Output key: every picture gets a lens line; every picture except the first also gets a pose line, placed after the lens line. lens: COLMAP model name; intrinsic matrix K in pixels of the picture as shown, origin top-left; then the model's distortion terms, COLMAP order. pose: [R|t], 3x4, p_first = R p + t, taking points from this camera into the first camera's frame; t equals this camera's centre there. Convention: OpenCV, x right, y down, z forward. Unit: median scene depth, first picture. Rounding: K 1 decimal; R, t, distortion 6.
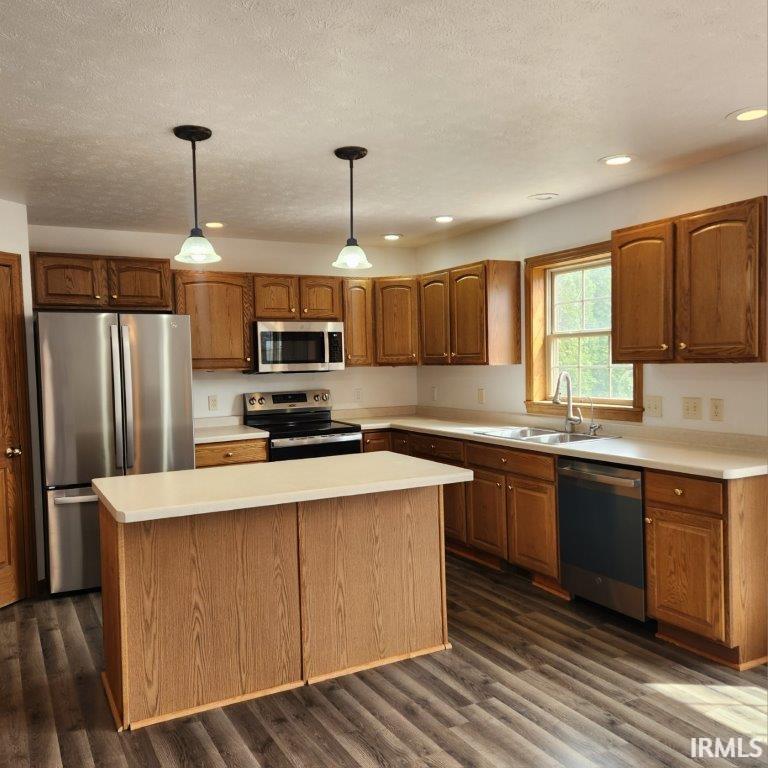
lens RADIAL K [[733.1, 0, 372.8], [0, 733.1, 392.0], [0, 0, 1]] dist [0.048448, 0.000000]
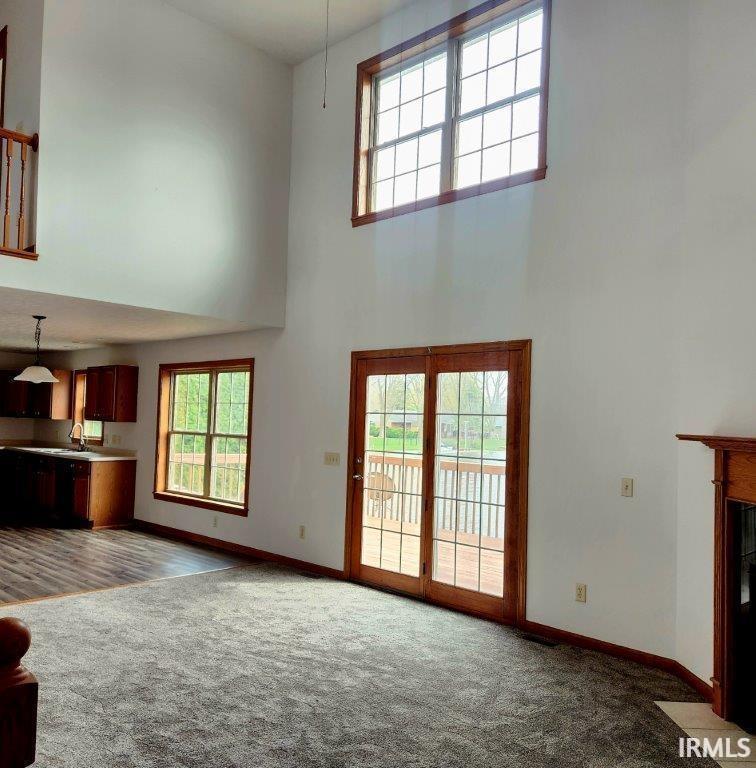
lens RADIAL K [[711.8, 0, 354.7], [0, 711.8, 395.0], [0, 0, 1]] dist [0.051628, 0.006193]
pose [[0.963168, 0.061459, 0.261783, 0.662569], [-0.040350, 0.995541, -0.085263, 0.053074], [-0.265856, 0.071560, 0.961353, -1.826909]]
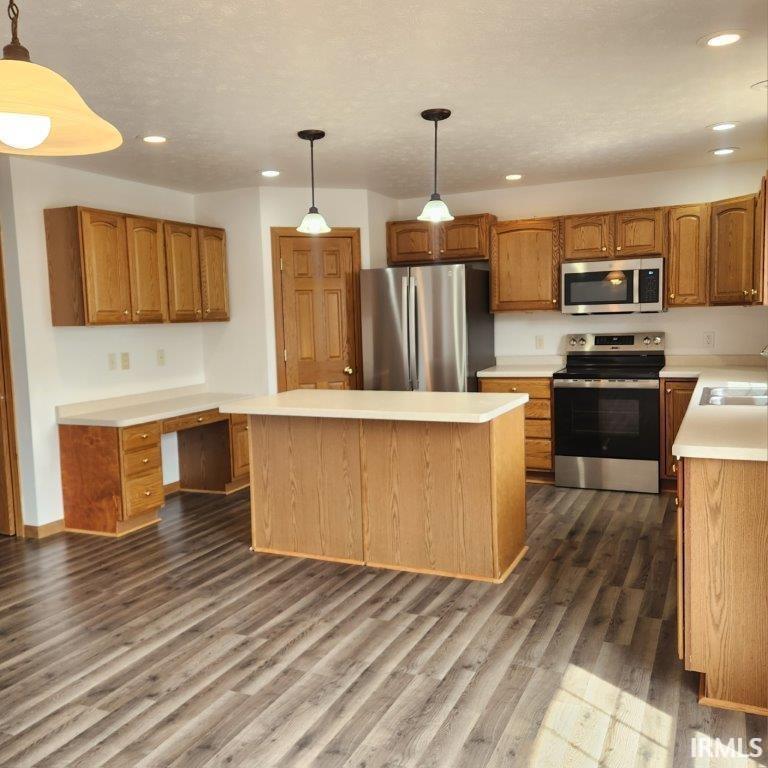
lens RADIAL K [[733.1, 0, 354.7], [0, 733.1, 390.7], [0, 0, 1]] dist [0.048448, 0.000000]
pose [[0.584174, 0.087617, -0.806885, 0.824172], [-0.021329, 0.995470, 0.092653, -0.014050], [0.811348, -0.036916, 0.583396, 0.249908]]
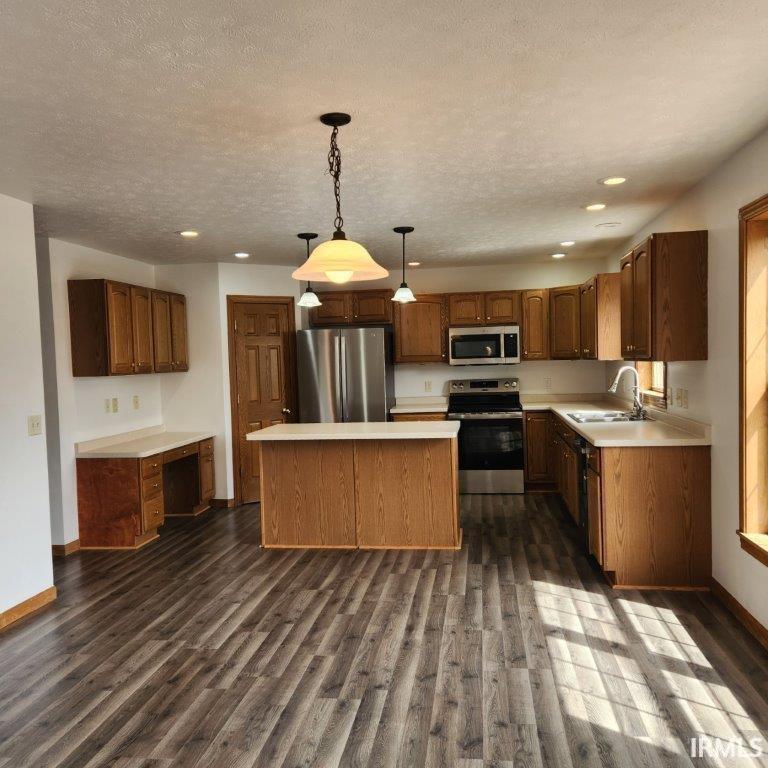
lens RADIAL K [[733.1, 0, 345.6], [0, 733.1, 400.3], [0, 0, 1]] dist [0.048448, 0.000000]
pose [[0.784966, 0.033626, -0.618626, 0.872963], [-0.016277, 0.999301, 0.033665, -0.005815], [0.619325, -0.016356, 0.784964, -0.332054]]
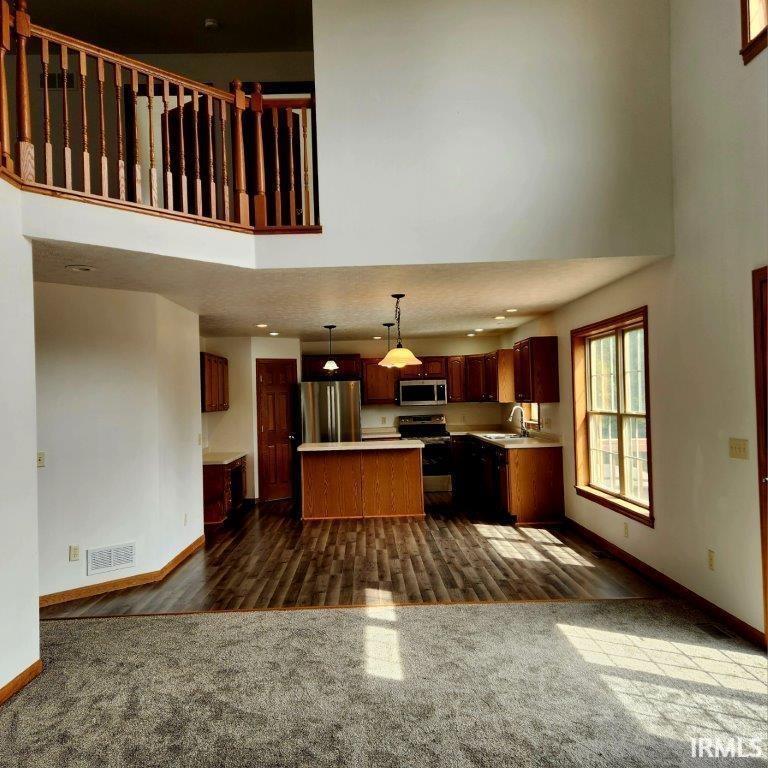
lens RADIAL K [[733.1, 0, 341.6], [0, 733.1, 396.9], [0, 0, 1]] dist [0.048448, 0.000000]
pose [[0.869975, -0.004159, -0.493079, 1.136159], [-0.012396, 0.999464, -0.030301, 0.021225], [0.492940, 0.032473, 0.869457, -1.385832]]
